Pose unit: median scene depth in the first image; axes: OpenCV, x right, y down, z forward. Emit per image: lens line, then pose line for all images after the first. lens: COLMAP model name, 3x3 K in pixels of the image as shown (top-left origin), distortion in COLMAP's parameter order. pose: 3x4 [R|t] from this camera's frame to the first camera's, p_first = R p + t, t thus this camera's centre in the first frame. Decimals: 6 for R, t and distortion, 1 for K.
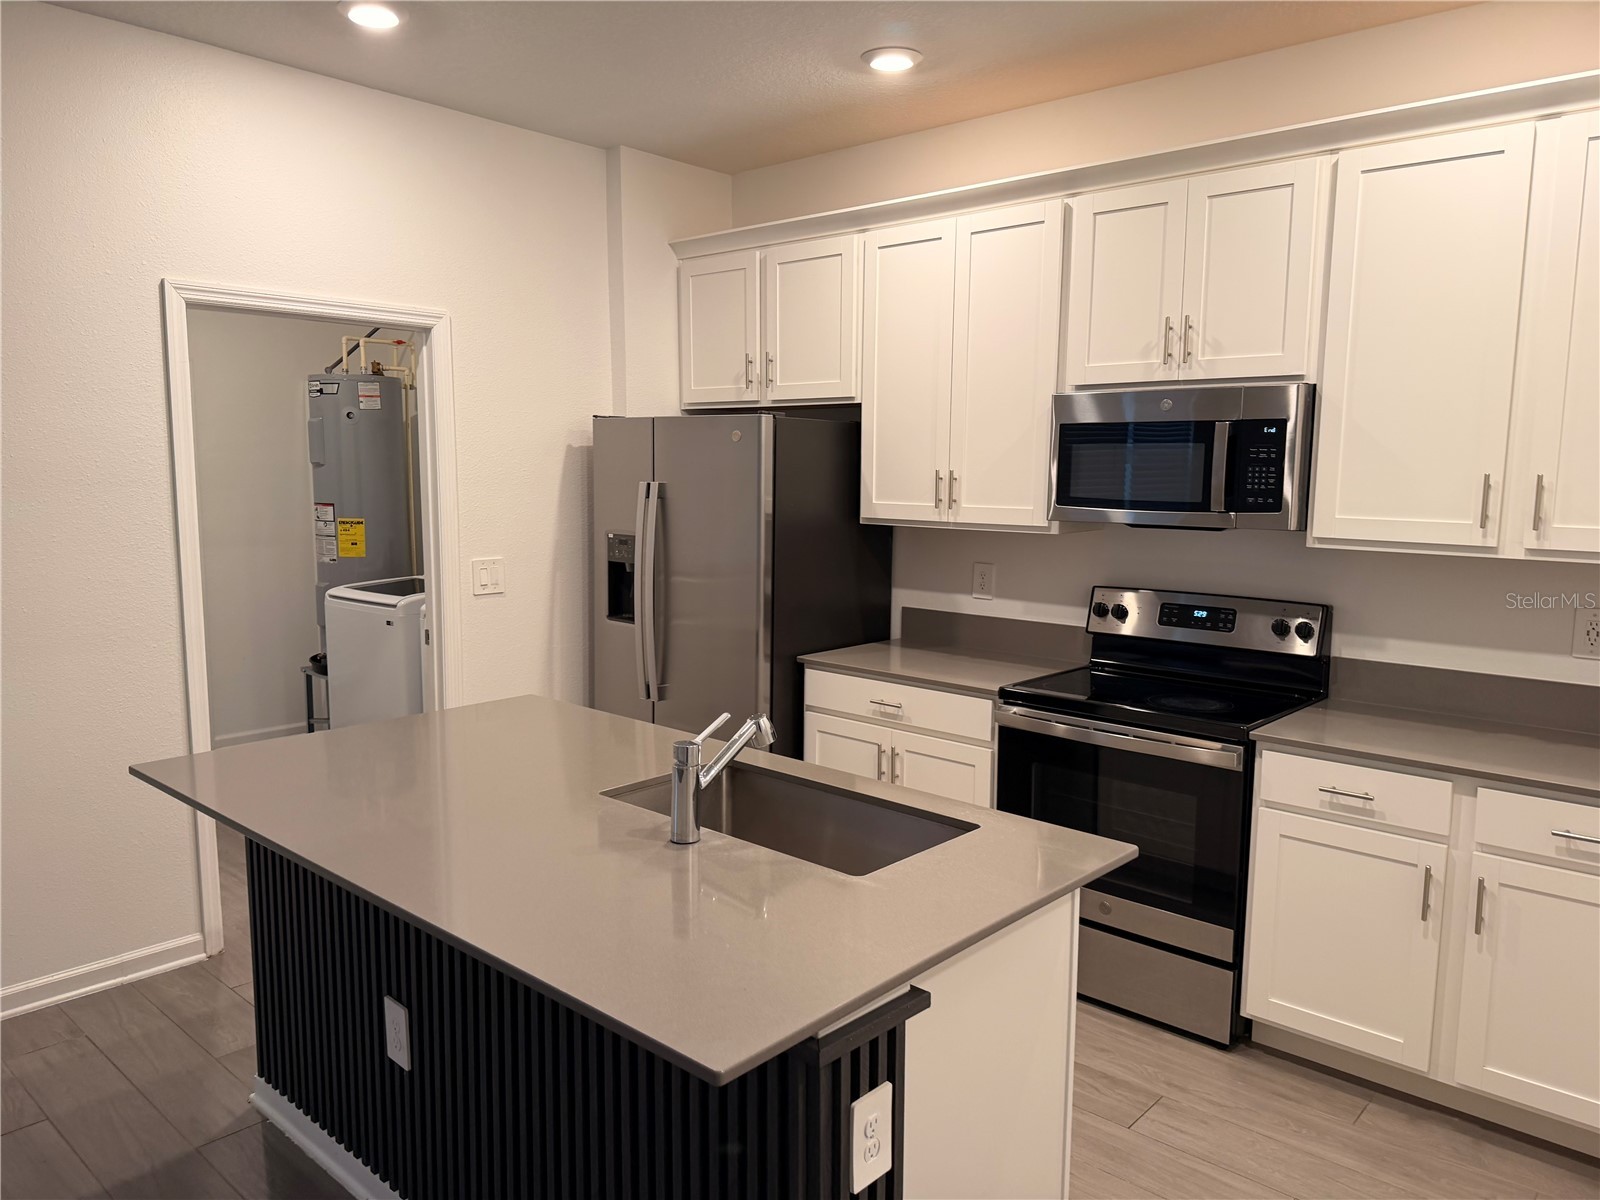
lens RADIAL K [[1121.9, 0, 800.4], [0, 1121.9, 613.5], [0, 0, 1]] dist [0.039323, -0.047096]
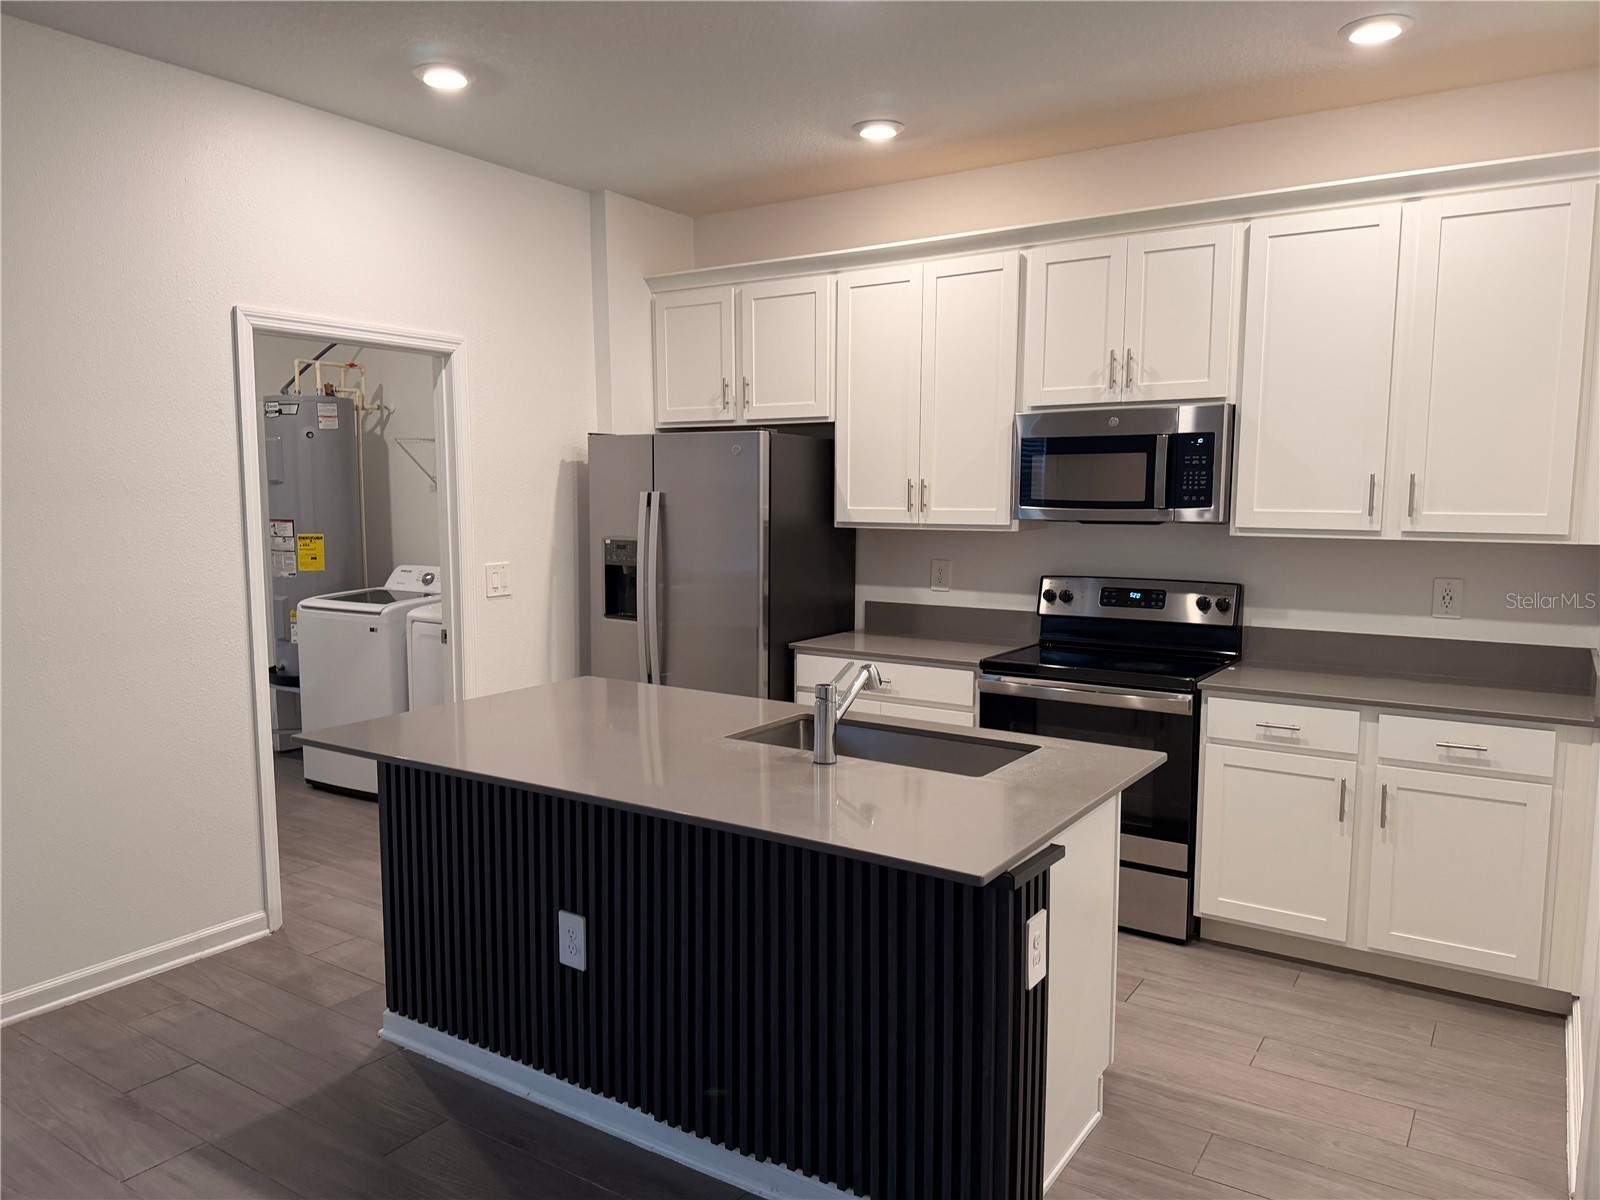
lens RADIAL K [[1121.9, 0, 778.6], [0, 1121.9, 621.0], [0, 0, 1]] dist [0.039323, -0.047096]
pose [[0.990367, -0.023292, 0.136495, -0.192072], [0.025486, 0.999572, -0.014349, 0.035911], [-0.136102, 0.017690, 0.990537, -0.142959]]
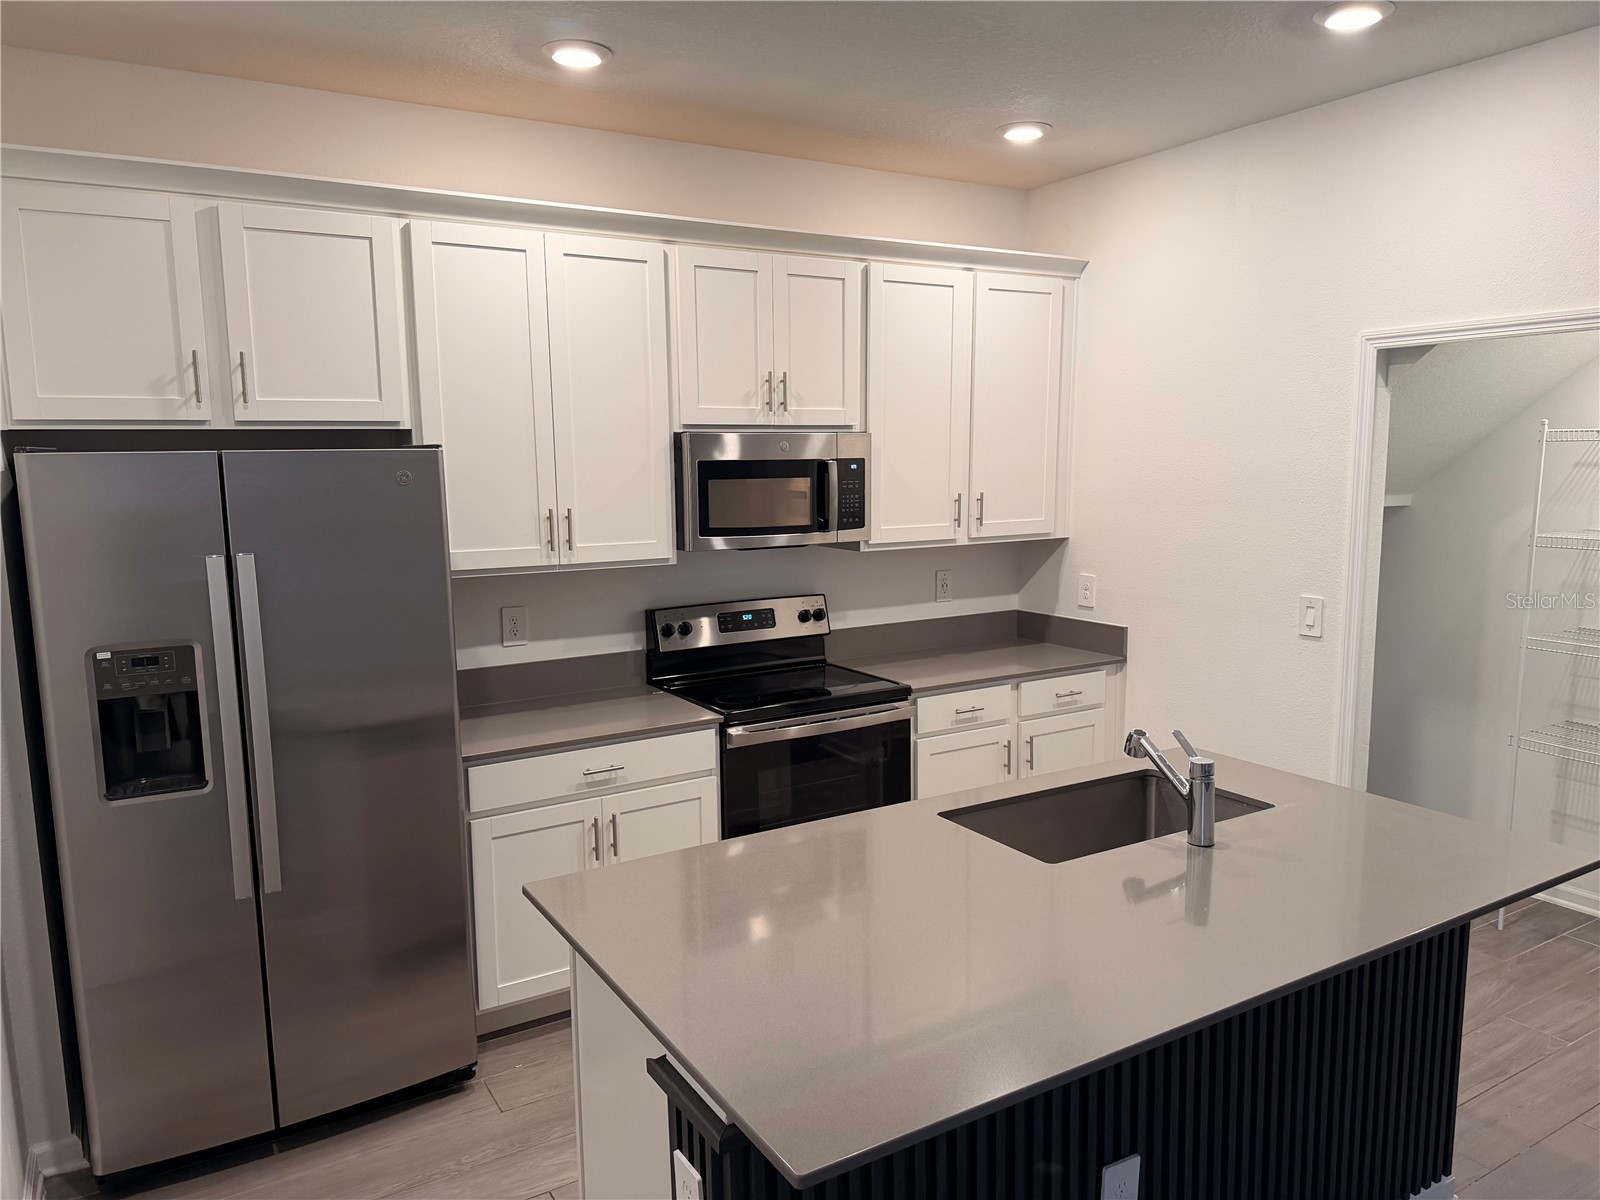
lens RADIAL K [[1121.9, 0, 832.0], [0, 1121.9, 614.7], [0, 0, 1]] dist [0.039323, -0.047096]
pose [[0.259696, -0.150539, 0.953885, -0.769779], [0.137575, 0.983467, 0.117752, -0.132565], [-0.955841, 0.100651, 0.276113, 0.598072]]
